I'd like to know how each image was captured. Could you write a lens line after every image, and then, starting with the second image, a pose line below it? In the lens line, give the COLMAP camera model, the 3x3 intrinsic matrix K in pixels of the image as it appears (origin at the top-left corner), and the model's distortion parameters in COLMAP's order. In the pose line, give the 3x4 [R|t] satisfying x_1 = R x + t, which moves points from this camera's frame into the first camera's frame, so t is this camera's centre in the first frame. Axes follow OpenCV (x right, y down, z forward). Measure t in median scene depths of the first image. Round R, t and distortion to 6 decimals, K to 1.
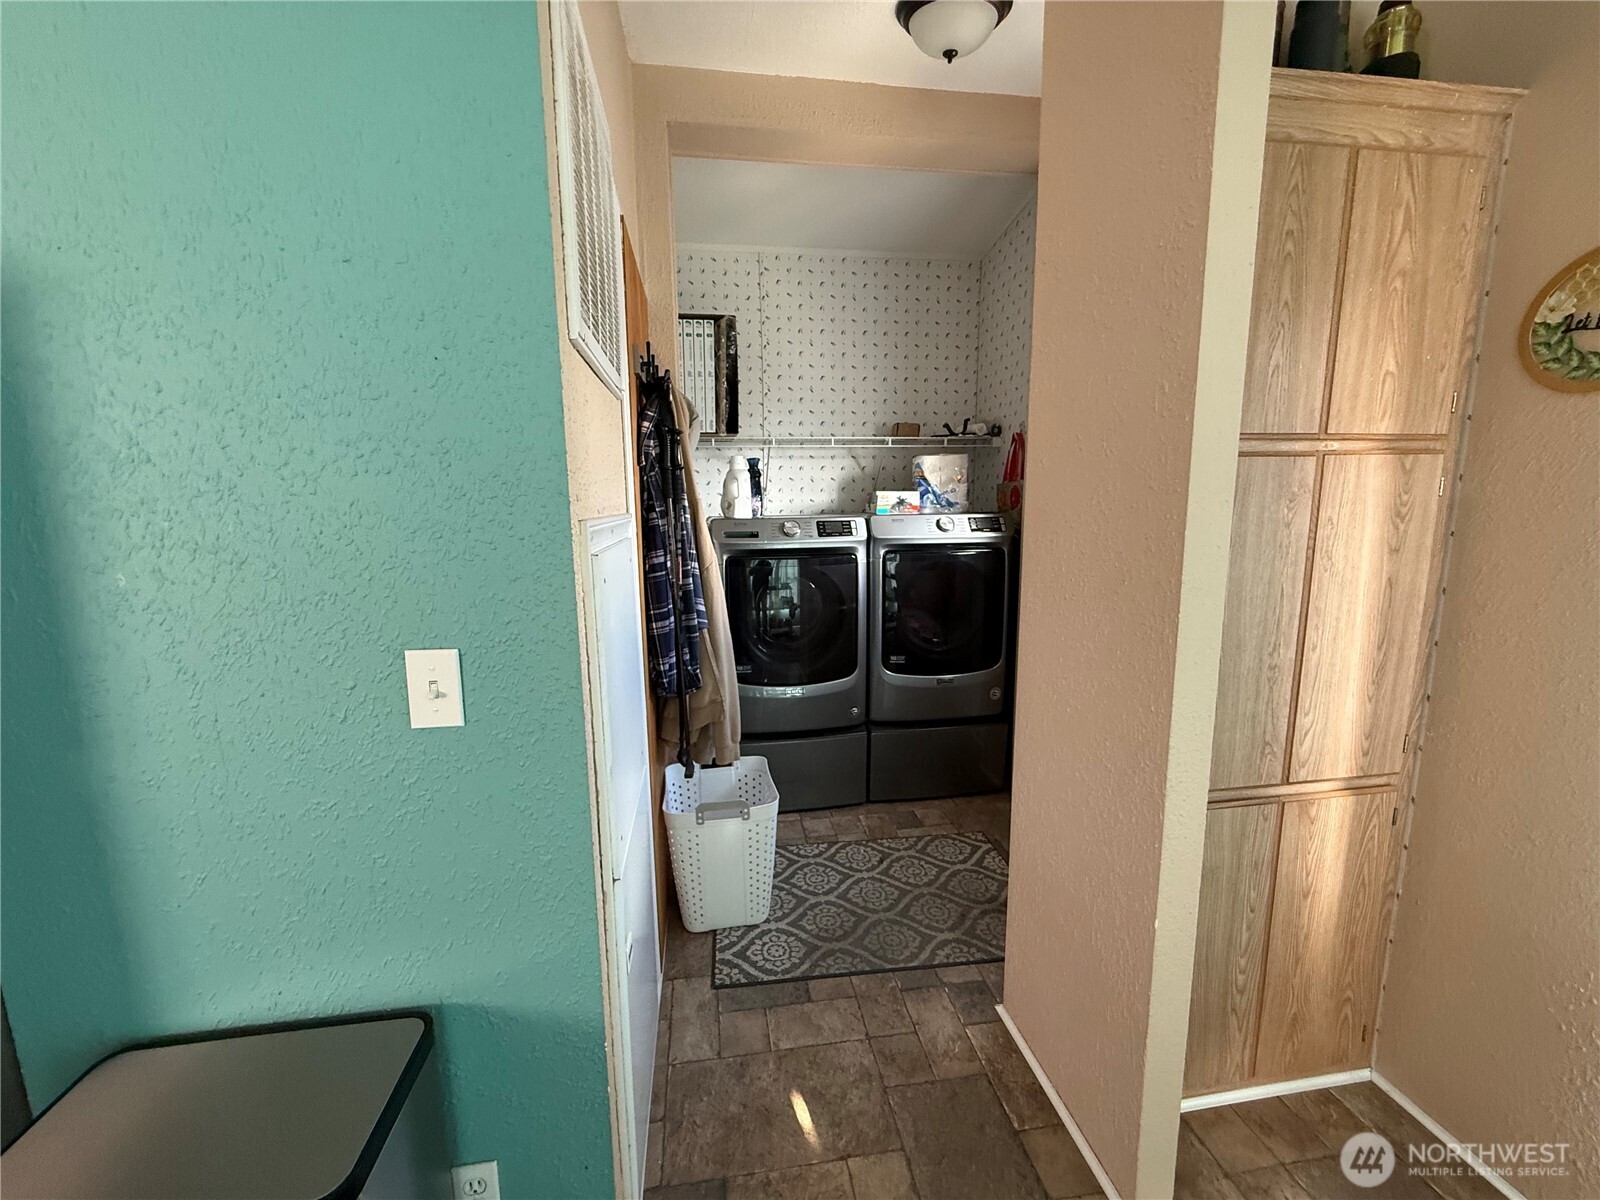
lens RADIAL K [[633.2, 0, 794.8], [0, 633.2, 598.2], [0, 0, 1]] dist [0.000296, -0.000591]
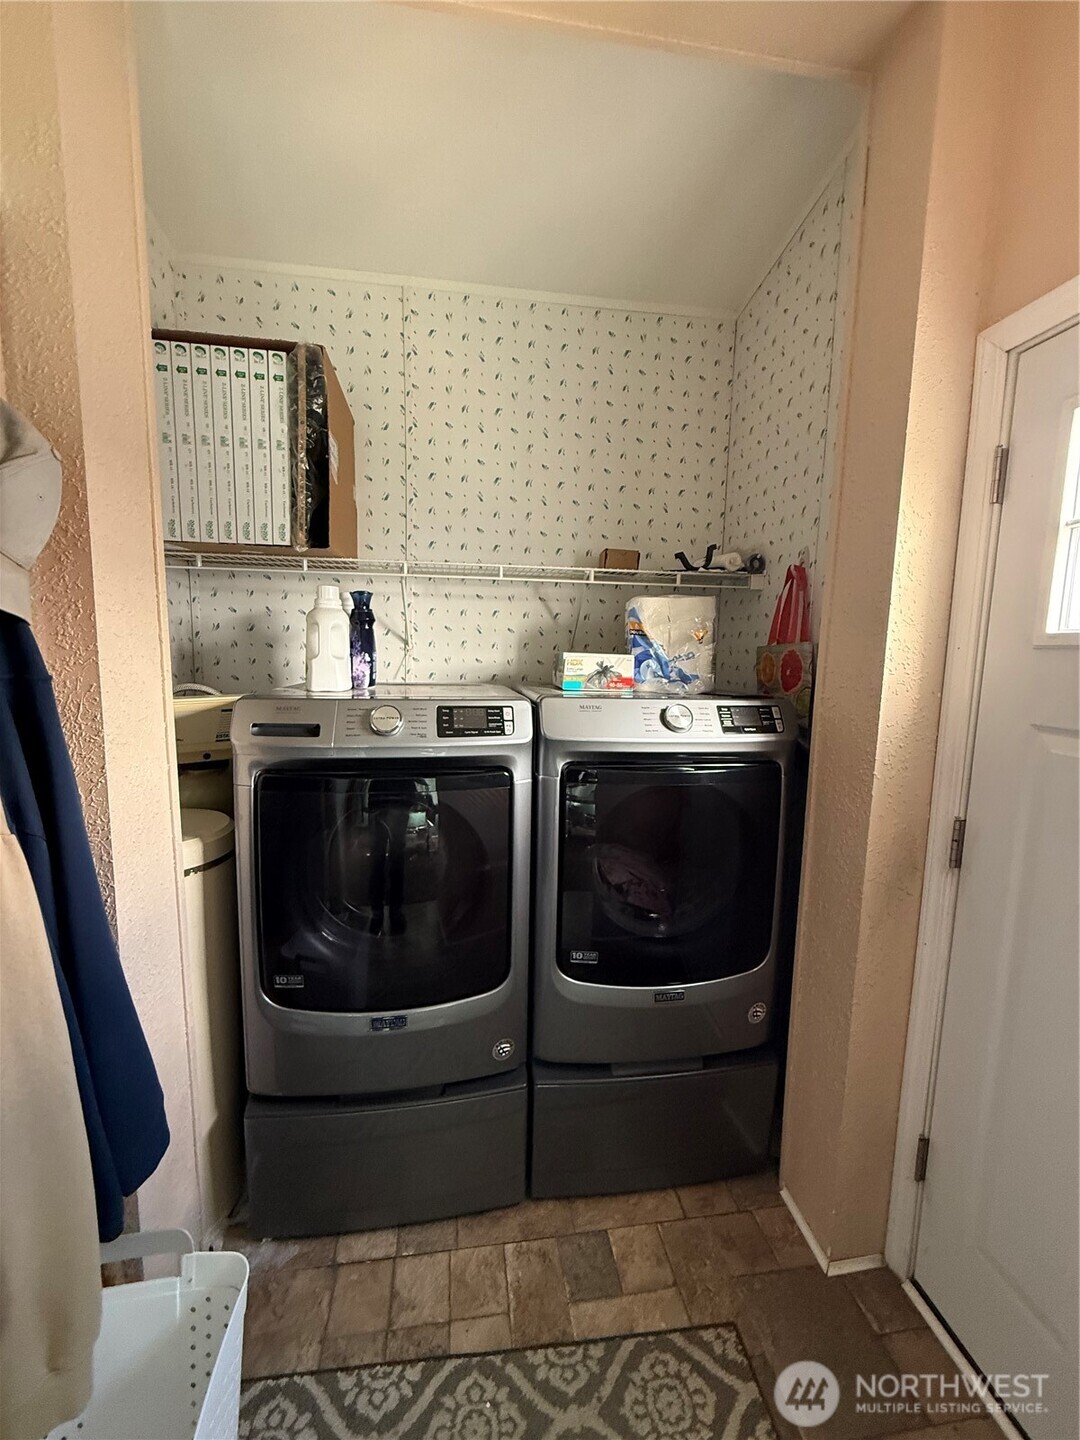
lens RADIAL K [[569.9, 0, 534.7], [0, 569.9, 714.3], [0, 0, 1]] dist [0.000296, -0.000591]
pose [[0.999471, 0.032472, -0.001658, 0.105670], [-0.032512, 0.998746, -0.038083, -0.089284], [0.000419, 0.038117, 0.999273, 0.462803]]
